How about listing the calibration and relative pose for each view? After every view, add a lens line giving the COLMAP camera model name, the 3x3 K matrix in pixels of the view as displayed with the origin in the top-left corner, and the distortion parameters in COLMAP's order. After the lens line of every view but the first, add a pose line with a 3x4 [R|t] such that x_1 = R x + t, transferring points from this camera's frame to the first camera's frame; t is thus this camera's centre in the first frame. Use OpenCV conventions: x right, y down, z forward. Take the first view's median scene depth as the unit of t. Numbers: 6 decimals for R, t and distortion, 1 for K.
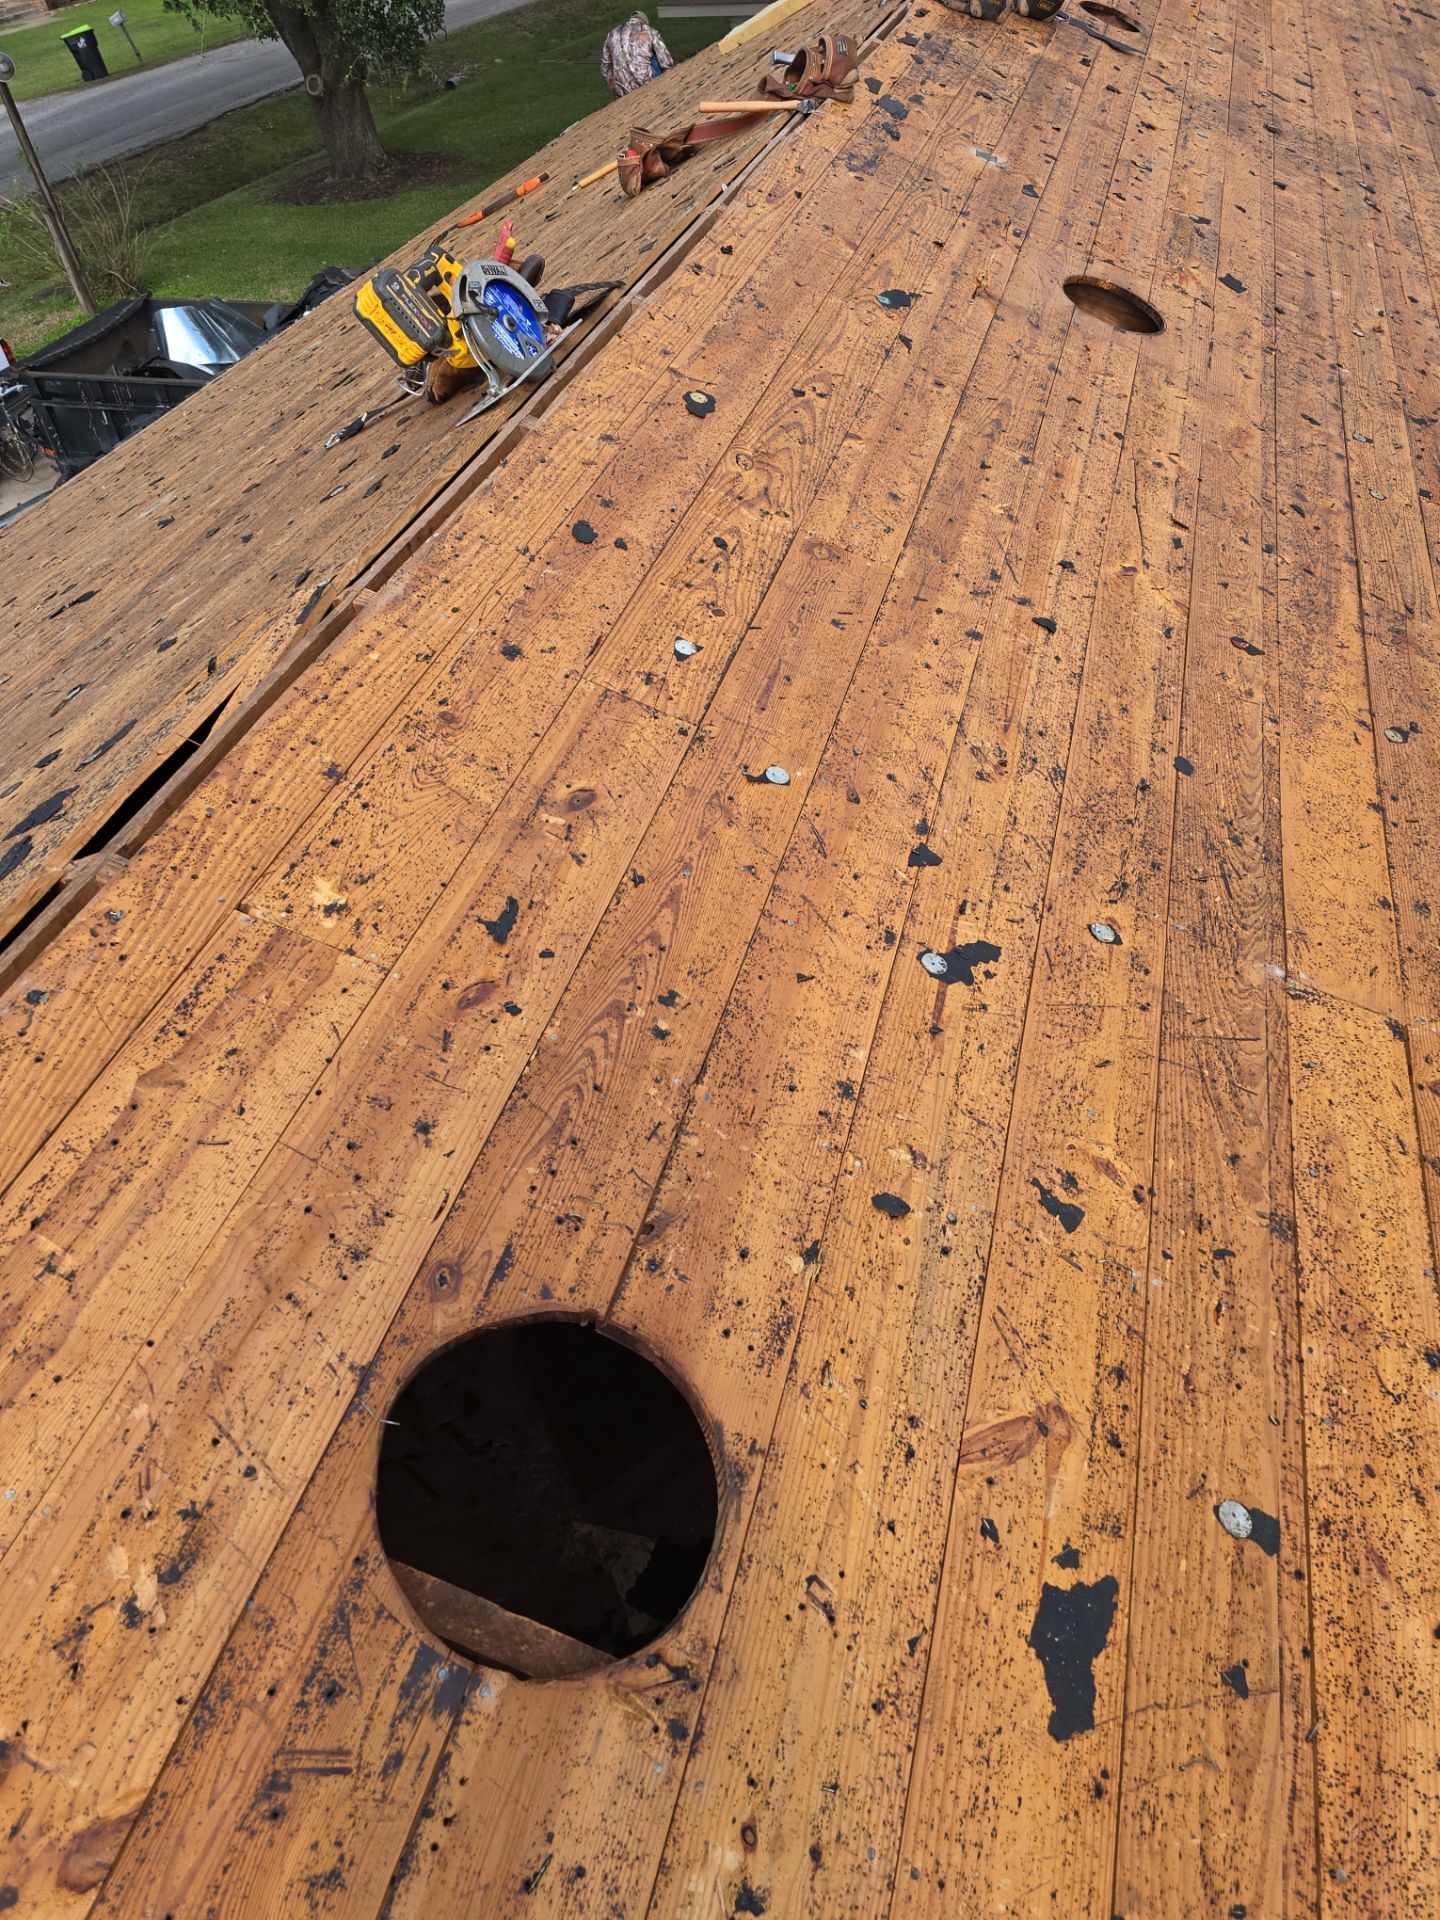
lens RADIAL K [[1303.4, 0, 720.0], [0, 1303.4, 960.0], [0, 0, 1]] dist [0.080779, -0.068832]
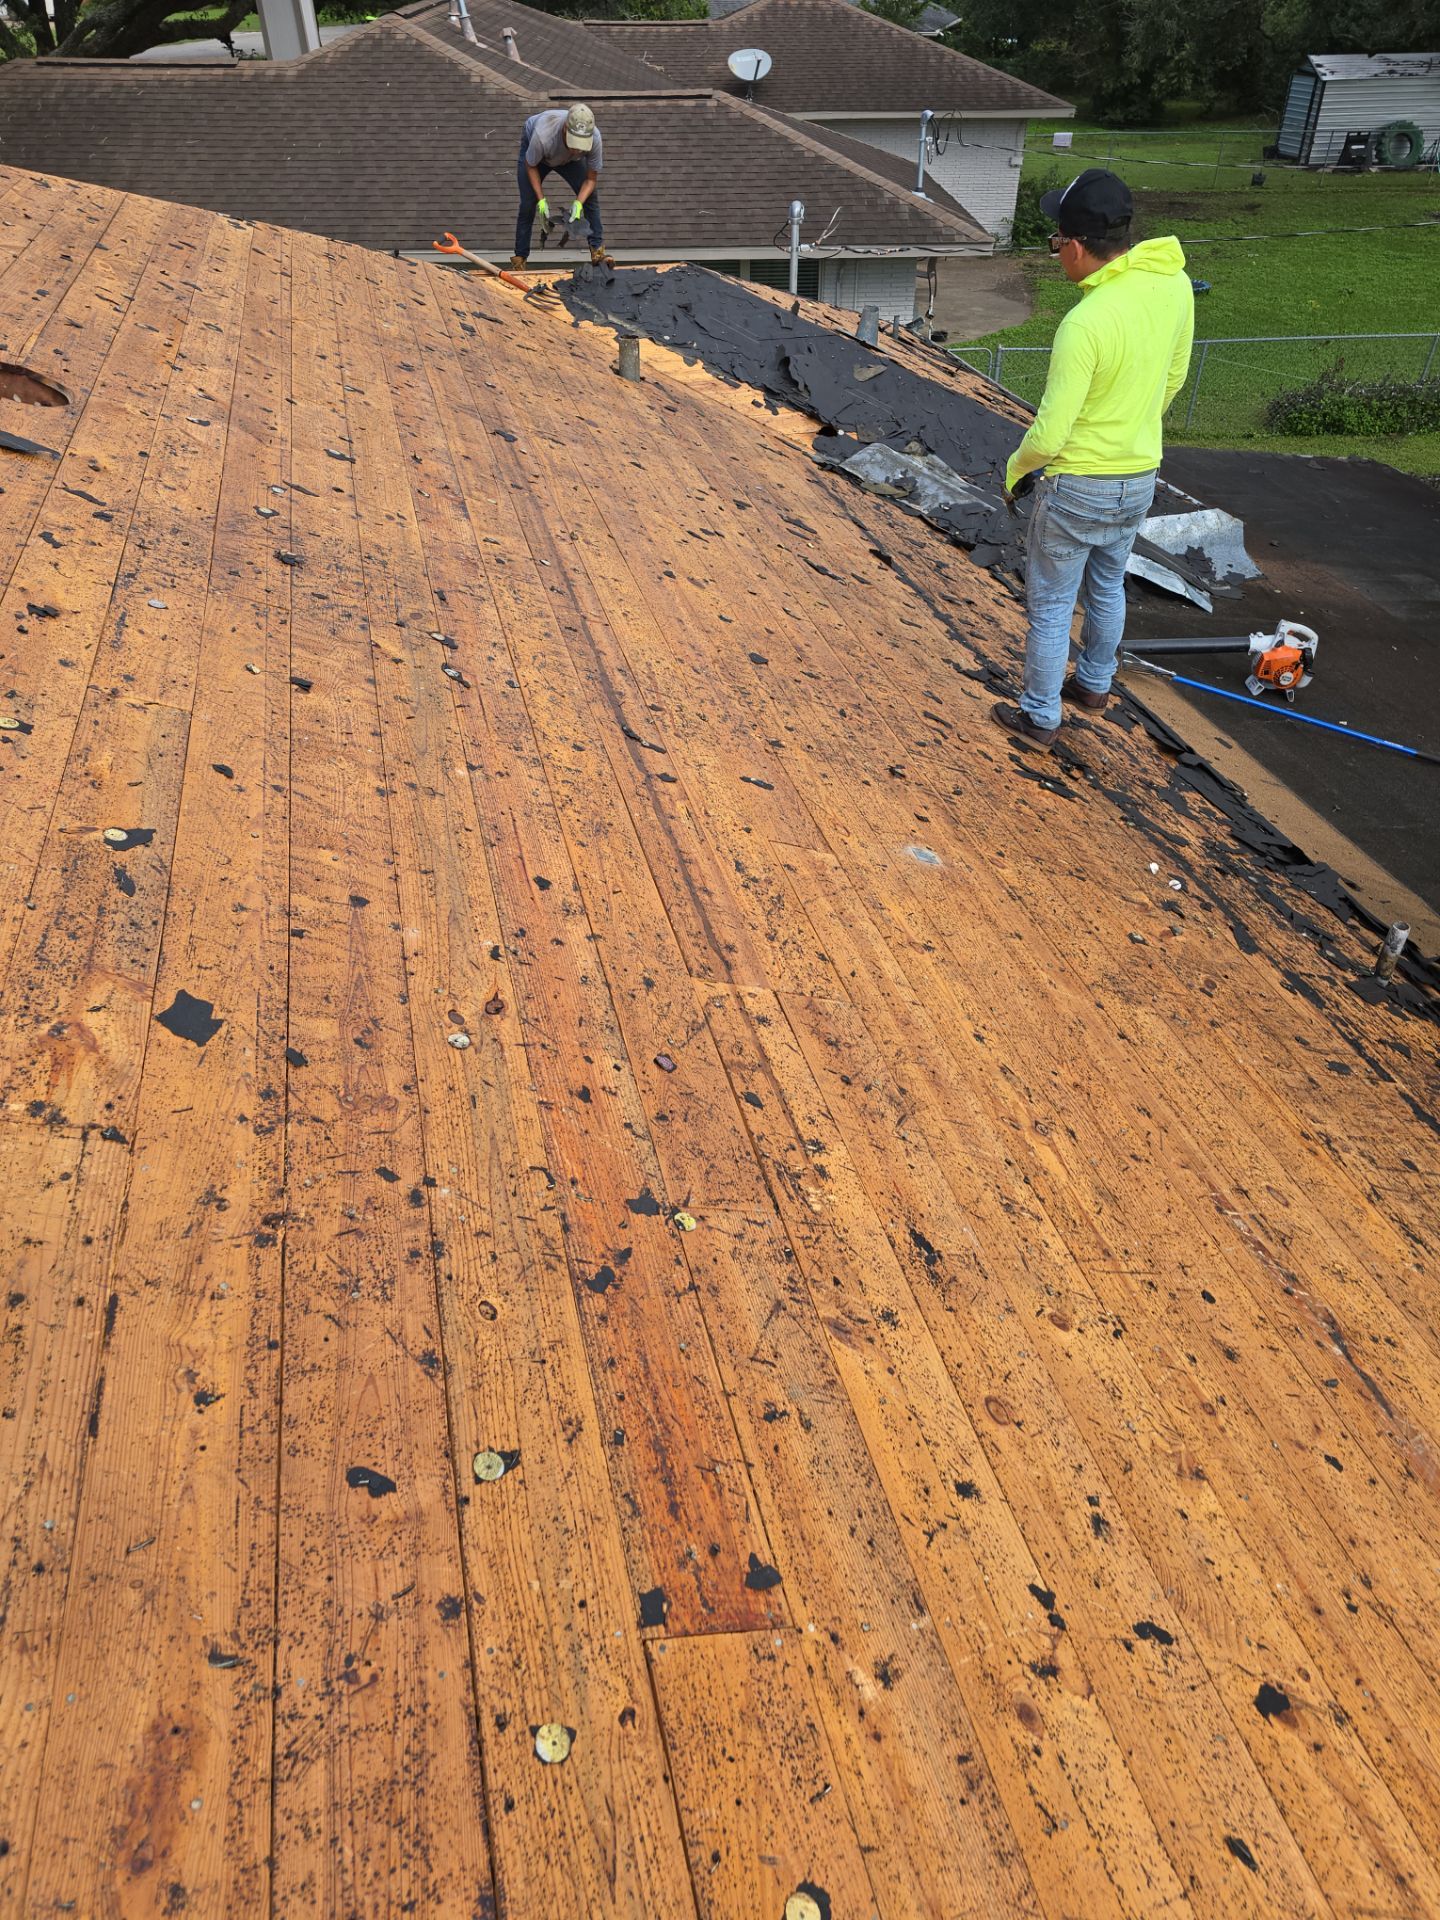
lens RADIAL K [[1314.3, 0, 719.0], [0, 1314.3, 950.3], [0, 0, 1]] dist [0.081740, -0.070850]
pose [[0.858824, -0.222774, 0.461296, 0.388811], [0.280338, 0.958072, -0.059240, -0.525436], [-0.428757, 0.180196, 0.885267, 0.551206]]
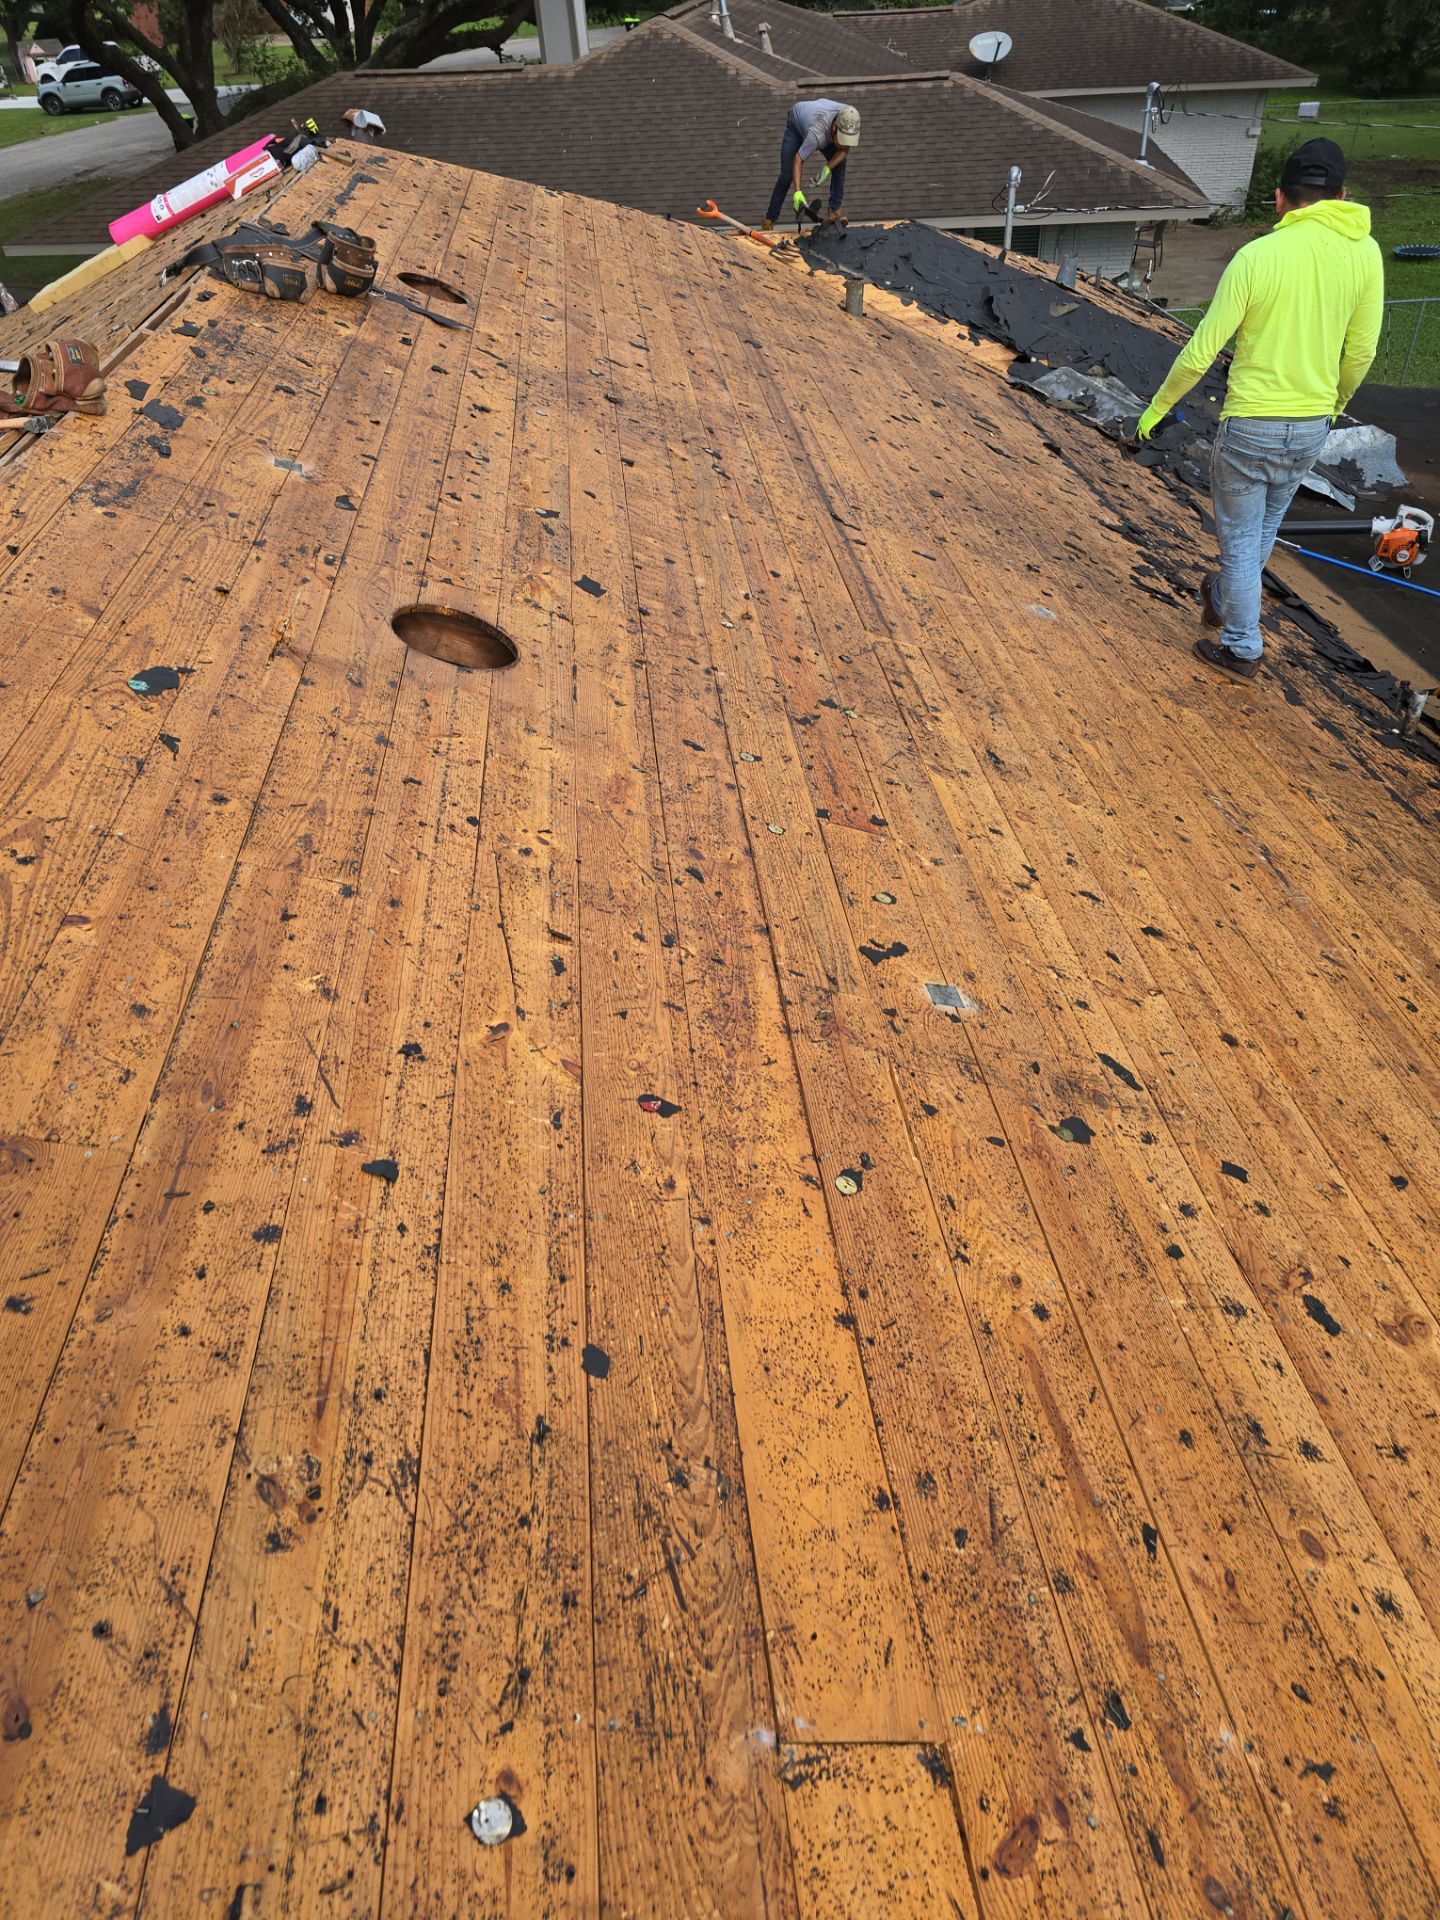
lens RADIAL K [[1285.3, 0, 716.3], [0, 1285.3, 973.5], [0, 0, 1]] dist [0.064407, -0.058675]
pose [[0.928831, -0.184103, 0.321526, 0.151002], [0.216596, 0.973886, -0.068067, -0.195677], [-0.300598, 0.132864, 0.944451, 0.190476]]
